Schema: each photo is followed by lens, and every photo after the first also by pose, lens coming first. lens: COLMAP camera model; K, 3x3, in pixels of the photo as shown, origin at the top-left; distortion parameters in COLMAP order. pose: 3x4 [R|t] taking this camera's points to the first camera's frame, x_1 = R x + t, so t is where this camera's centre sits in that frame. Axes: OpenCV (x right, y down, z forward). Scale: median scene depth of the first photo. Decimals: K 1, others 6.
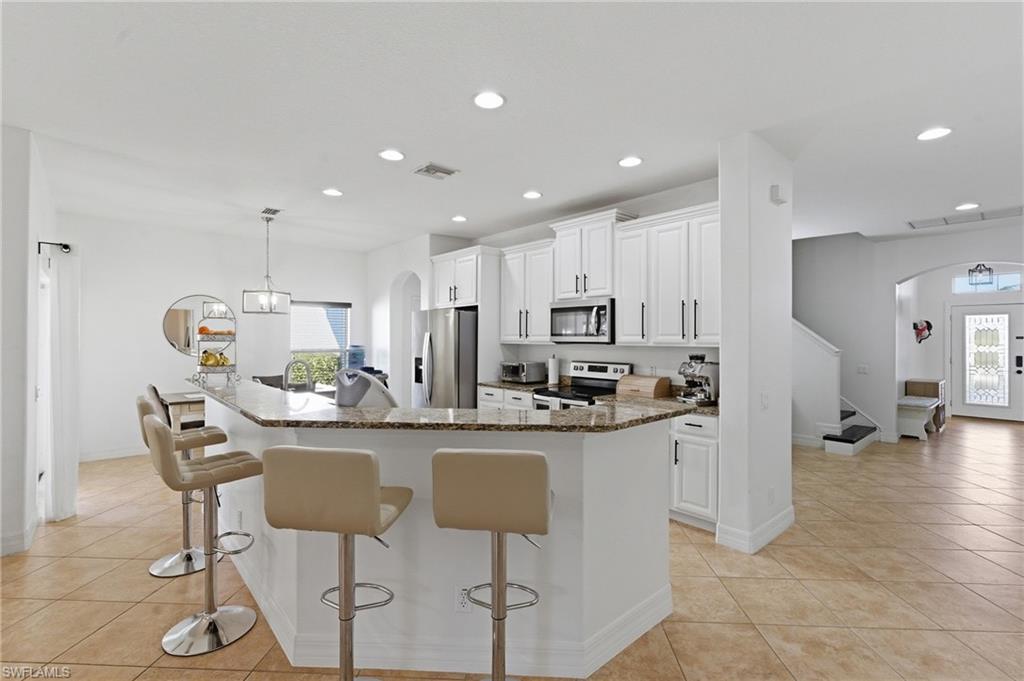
lens RADIAL K [[462.3, 0, 515.1], [0, 462.3, 338.3], [0, 0, 1]] dist [-0.002167, 0.000826]
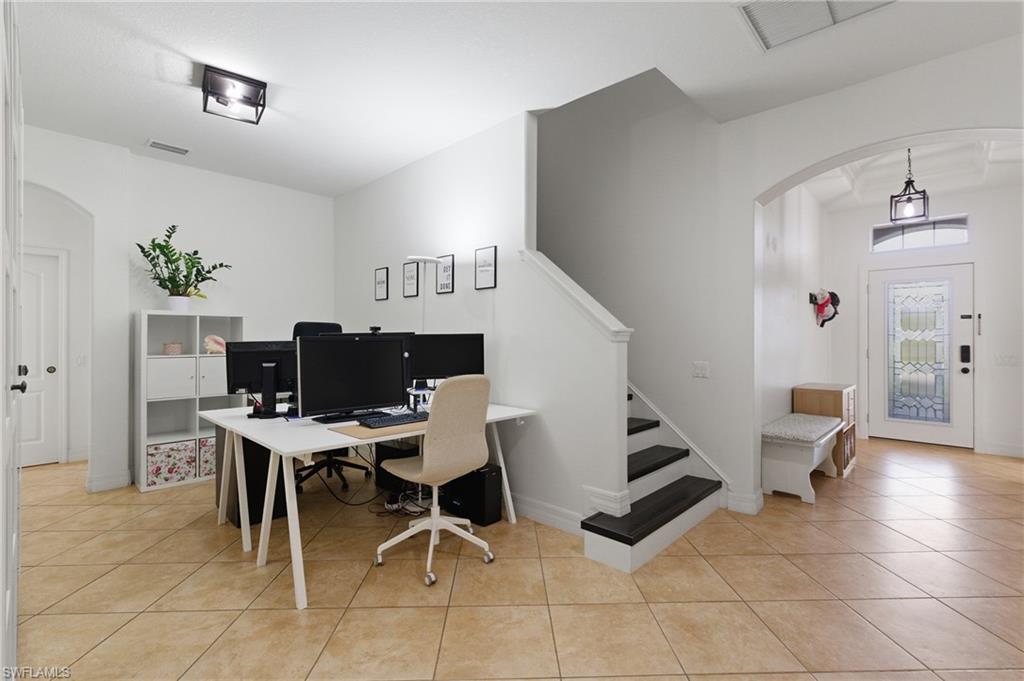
lens RADIAL K [[462.3, 0, 515.1], [0, 462.3, 338.3], [0, 0, 1]] dist [-0.002167, 0.000826]
pose [[0.996713, -0.002598, 0.080966, 0.461219], [0.002326, 0.999991, 0.003457, 0.026939], [-0.080974, -0.003257, 0.996711, 0.455125]]
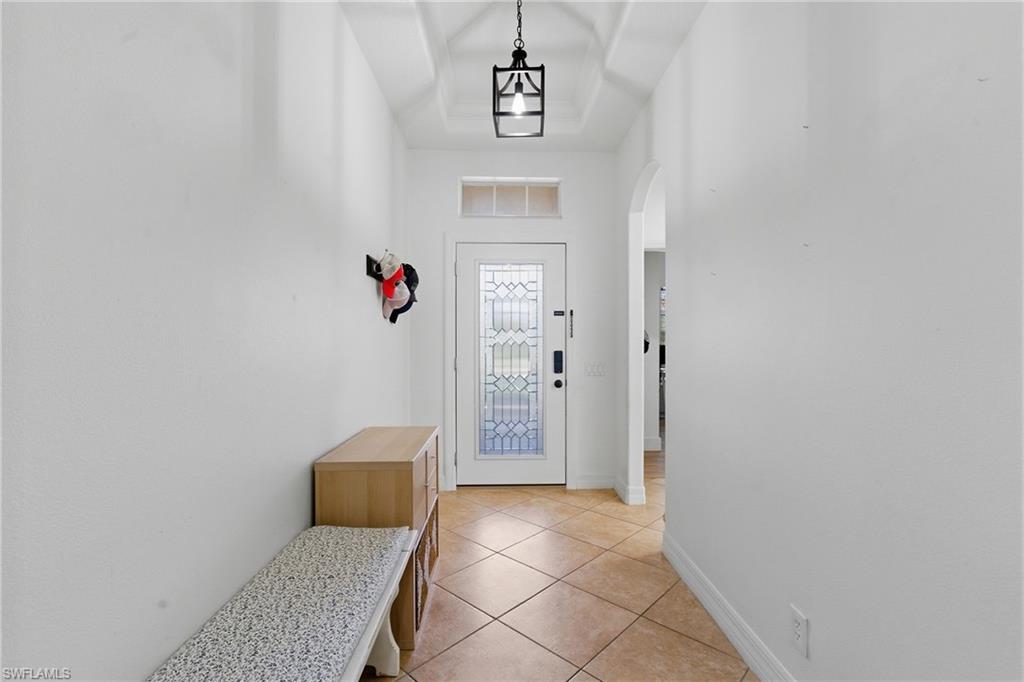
lens RADIAL K [[462.3, 0, 515.1], [0, 462.3, 338.8], [0, 0, 1]] dist [-0.002167, 0.000826]
pose [[0.646959, -0.001552, 0.762523, 0.758905], [-0.001252, 0.999994, 0.003097, 0.026188], [-0.762524, -0.002958, 0.646953, 0.790191]]
